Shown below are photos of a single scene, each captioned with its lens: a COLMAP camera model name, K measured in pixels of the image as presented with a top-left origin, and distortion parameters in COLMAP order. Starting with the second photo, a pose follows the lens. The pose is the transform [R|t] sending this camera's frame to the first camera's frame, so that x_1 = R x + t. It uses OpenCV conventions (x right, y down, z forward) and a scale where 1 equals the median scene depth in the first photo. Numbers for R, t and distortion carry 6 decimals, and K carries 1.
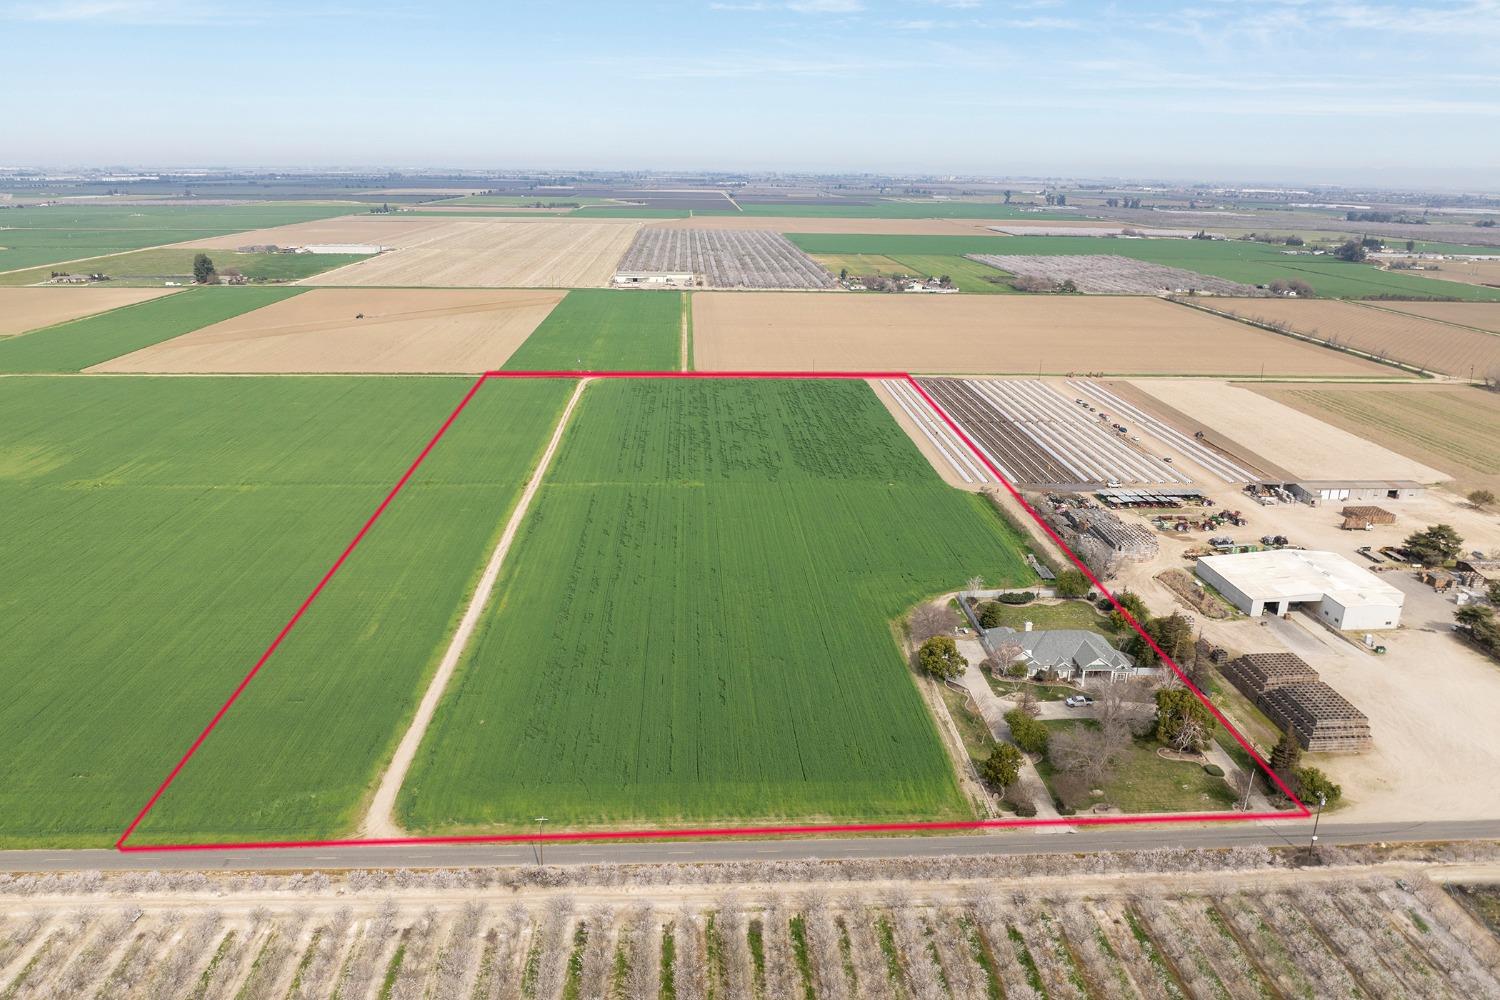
lens RADIAL K [[1061.2, 0, 743.9], [0, 1061.2, 496.2], [0, 0, 1]] dist [-0.037671, 0.002617]
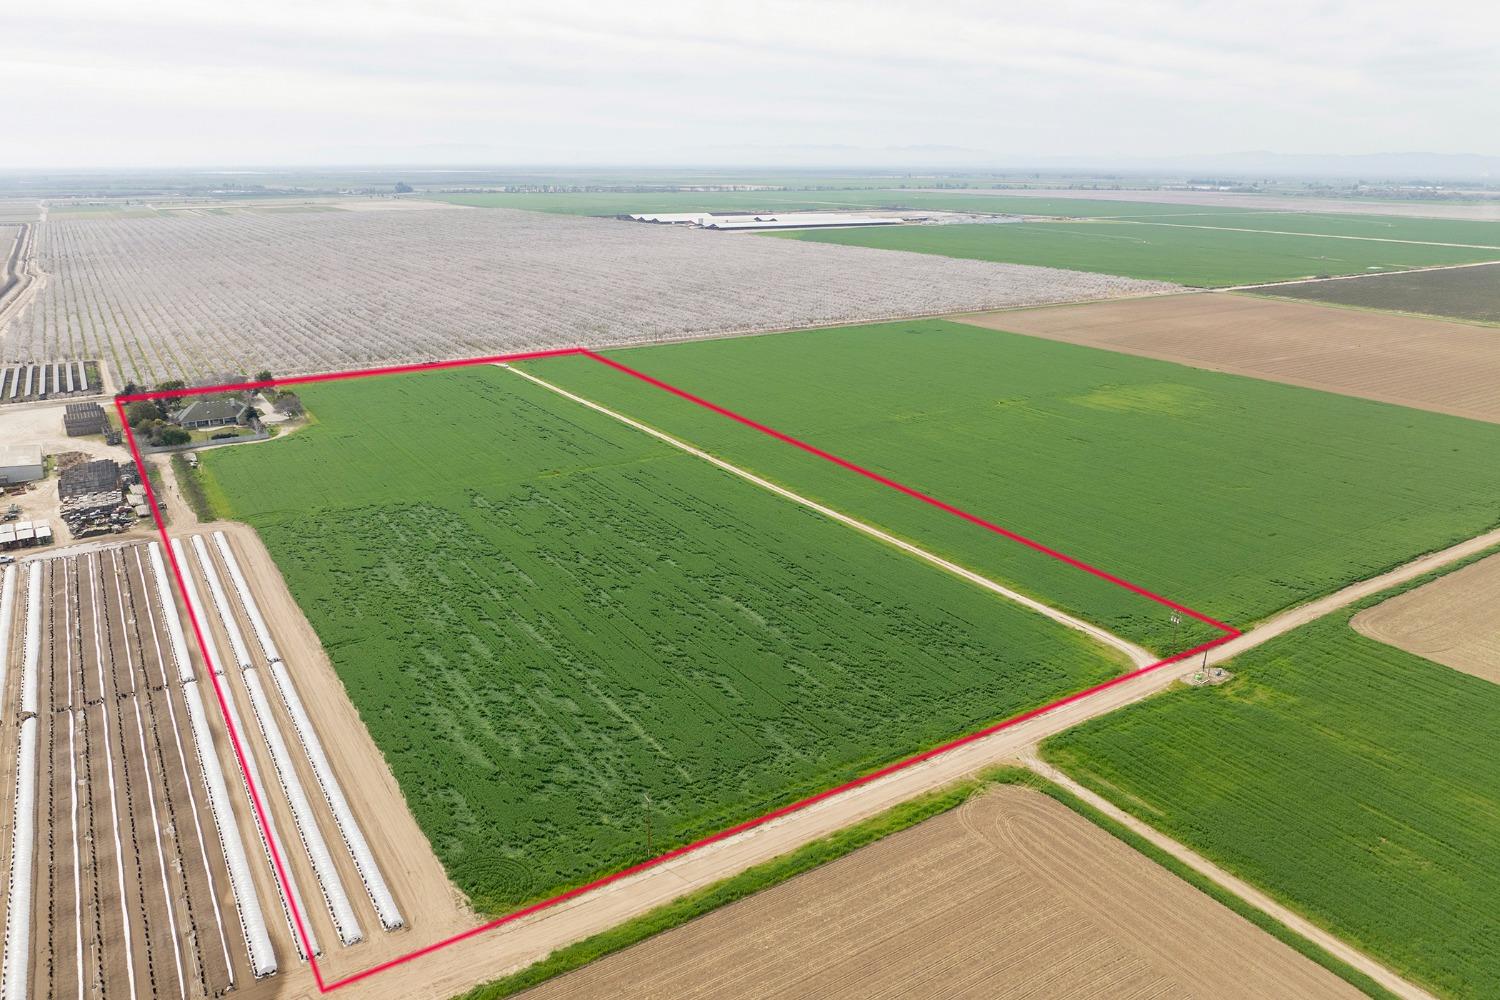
lens RADIAL K [[1061.2, 0, 743.9], [0, 1061.2, 496.2], [0, 0, 1]] dist [-0.037671, 0.002617]
pose [[-0.868504, 0.131065, -0.478040, 0.260935], [-0.168022, 0.829470, 0.532680, -0.540270], [0.466335, 0.542956, -0.698376, 1.810373]]
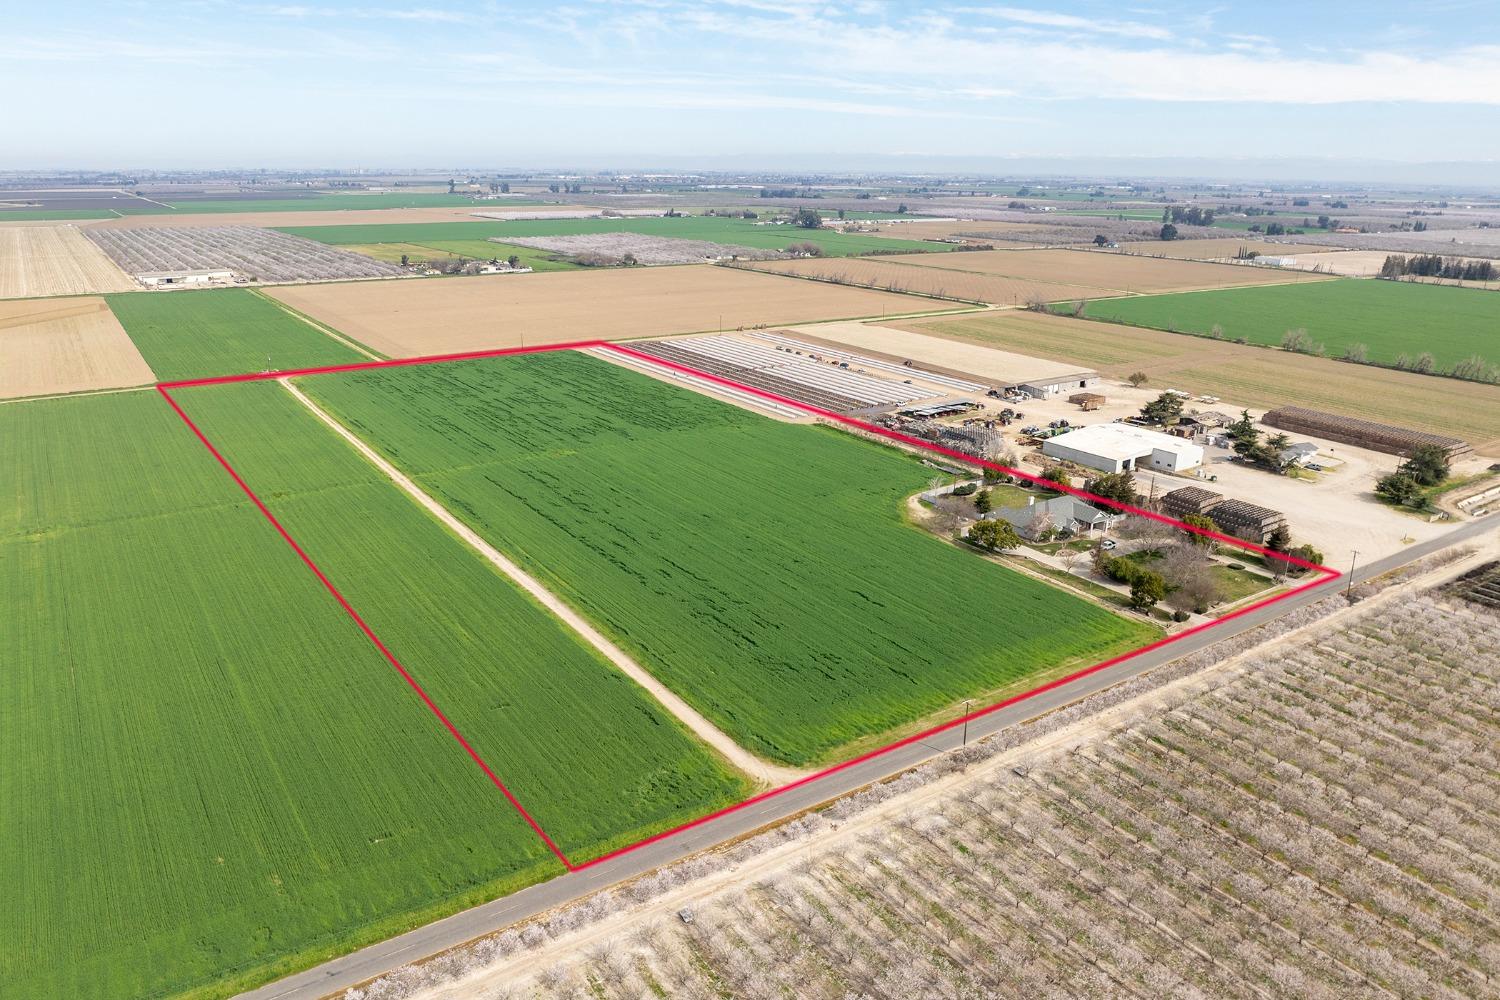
lens RADIAL K [[1061.2, 0, 743.9], [0, 1061.2, 496.2], [0, 0, 1]] dist [-0.037671, 0.002617]
pose [[0.857578, -0.159648, 0.488951, -0.404138], [0.156836, 0.986504, 0.047029, 0.007737], [-0.489860, 0.036354, 0.871043, 0.081642]]
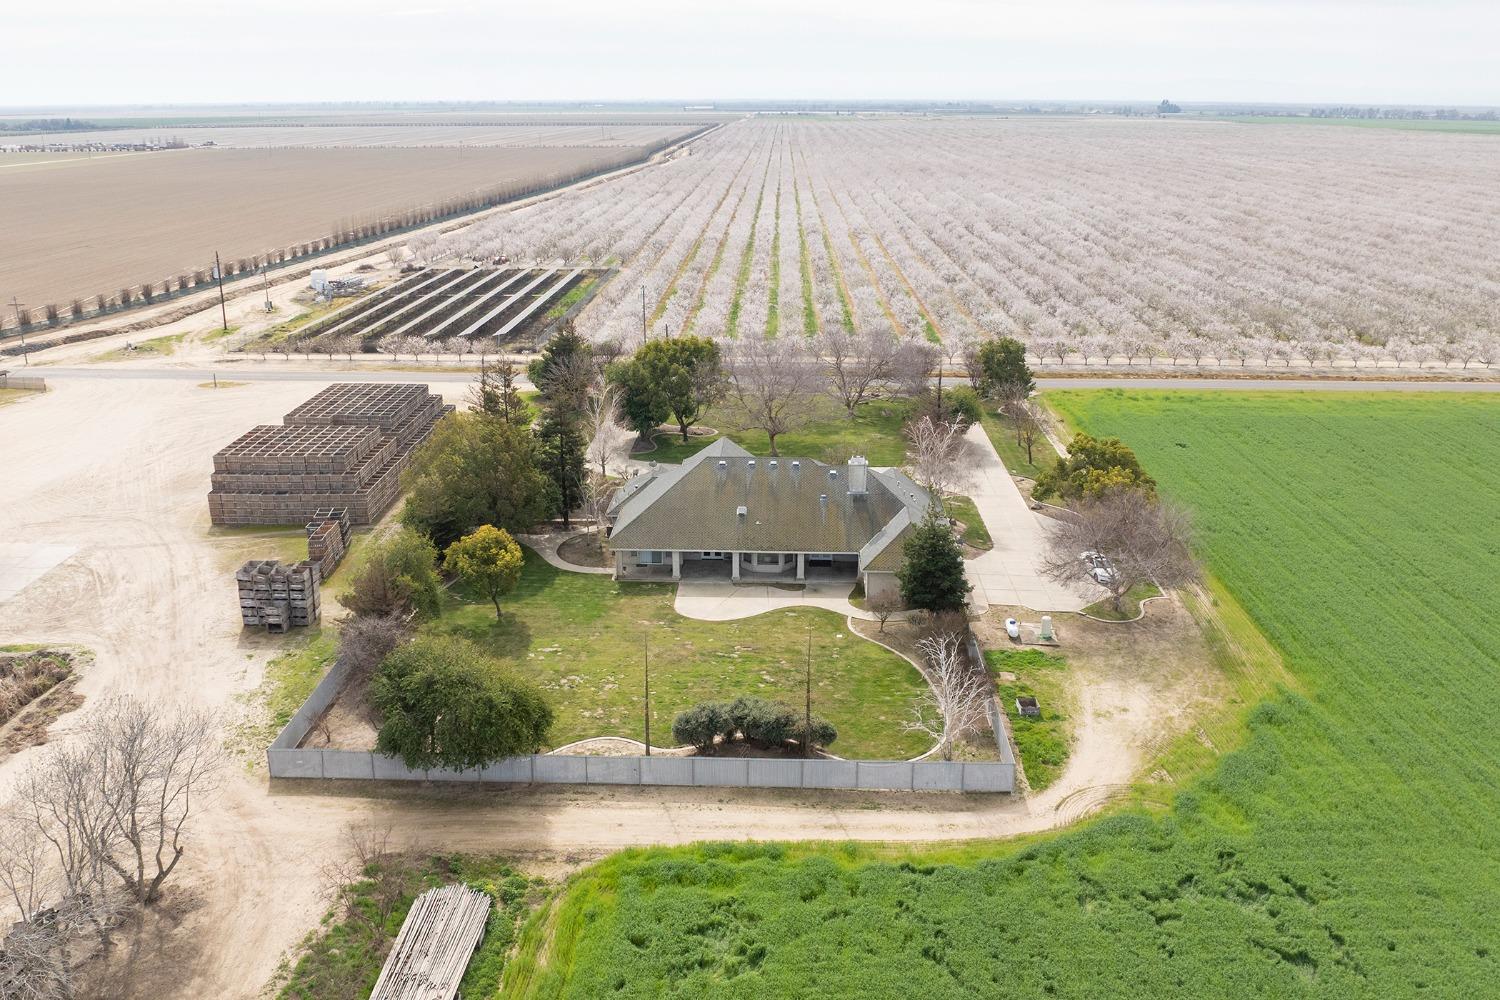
lens RADIAL K [[1244.8, 0, 750.0], [0, 1244.8, 500.0], [0, 0, 1]] dist [-0.045282, 0.000899]
pose [[-0.996932, -0.042228, 0.065906, 0.188665], [0.004073, 0.812868, 0.582433, -0.074796], [-0.078167, 0.580915, -0.810202, 0.916998]]
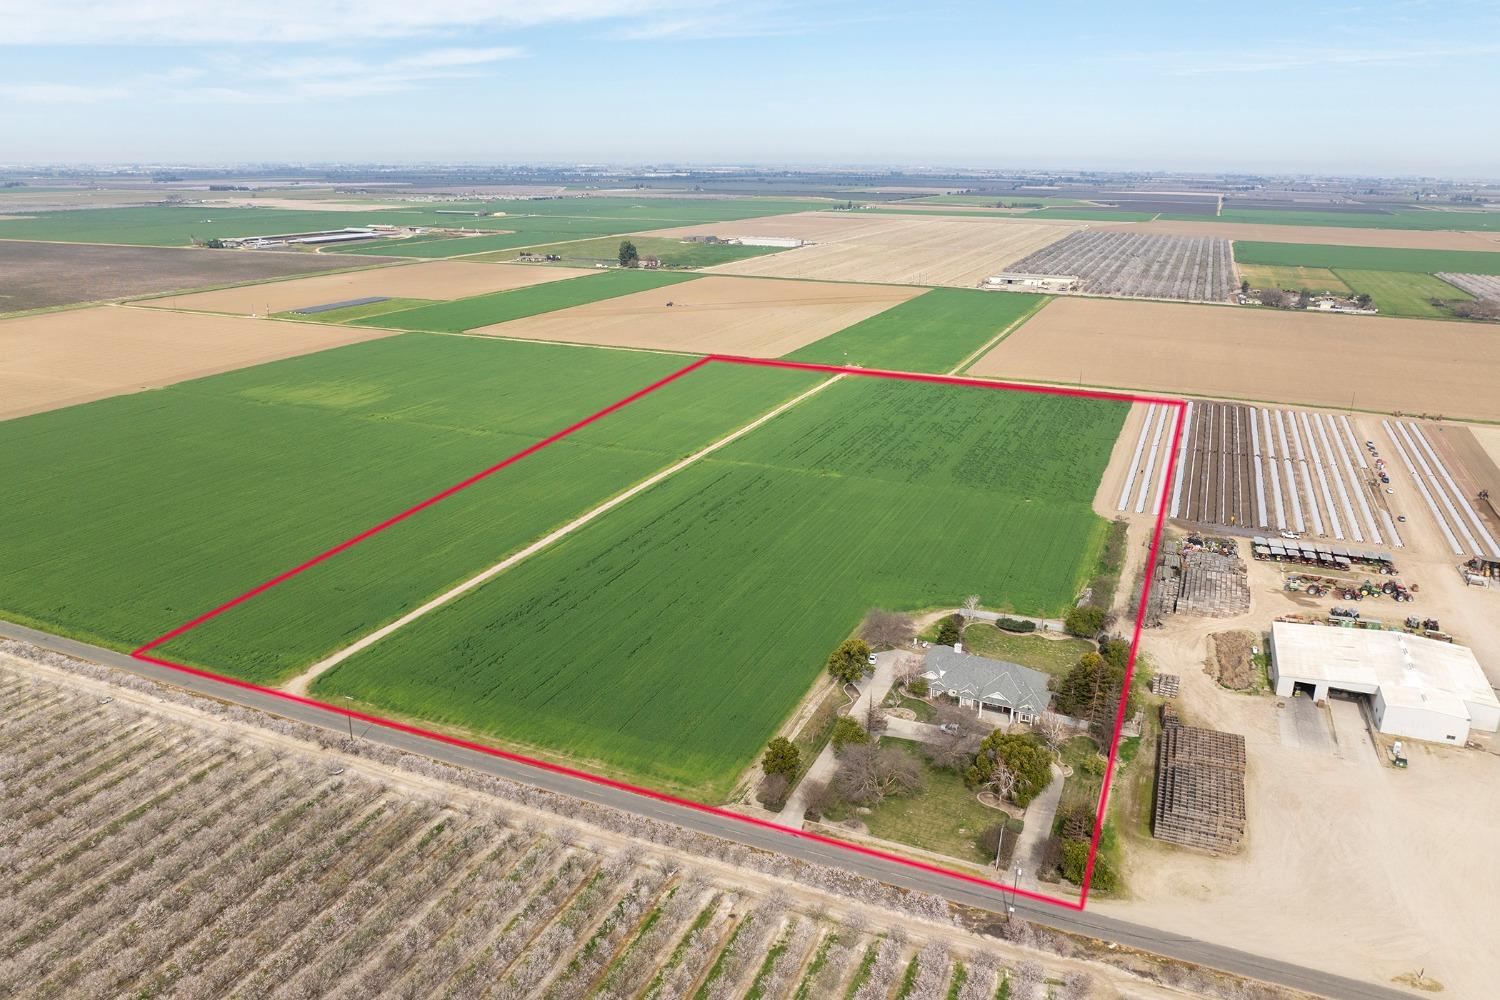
lens RADIAL K [[1061.2, 0, 743.9], [0, 1061.2, 496.2], [0, 0, 1]] dist [-0.037671, 0.002617]
pose [[0.895255, 0.128861, -0.426514, 0.332119], [-0.128752, 0.991246, 0.029230, -0.010647], [0.426546, 0.028746, 0.904009, 0.035280]]
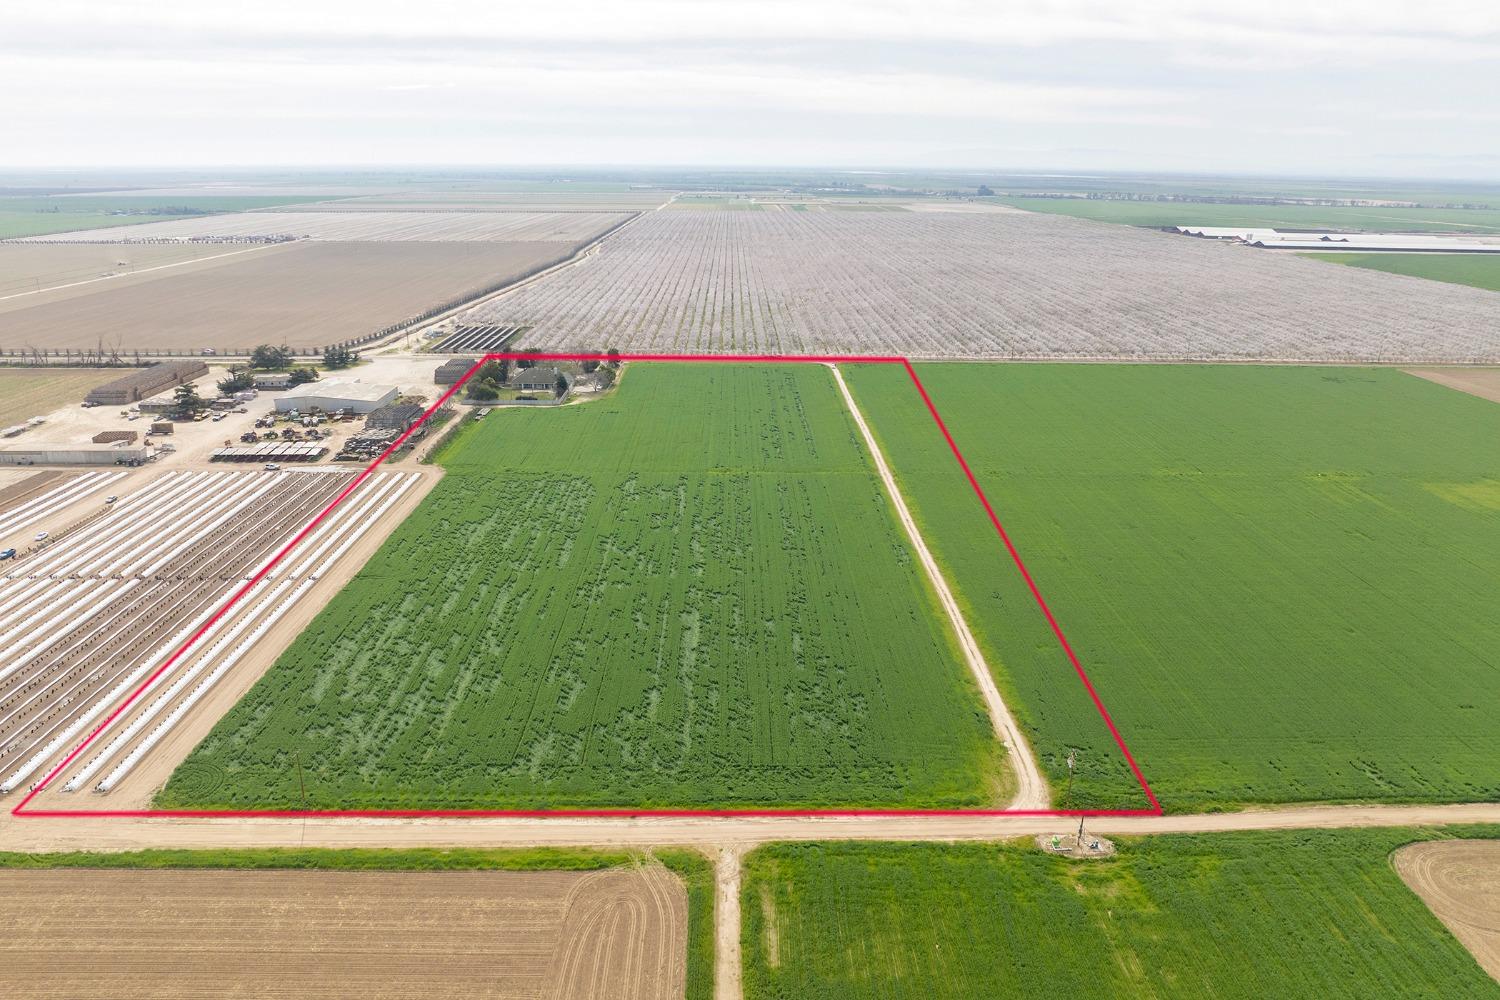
lens RADIAL K [[1061.2, 0, 743.9], [0, 1061.2, 496.2], [0, 0, 1]] dist [-0.037671, 0.002617]
pose [[-0.998877, -0.035959, 0.030845, -0.103588], [-0.011509, 0.815747, 0.578295, -0.566757], [-0.045956, 0.577290, -0.815245, 1.862762]]
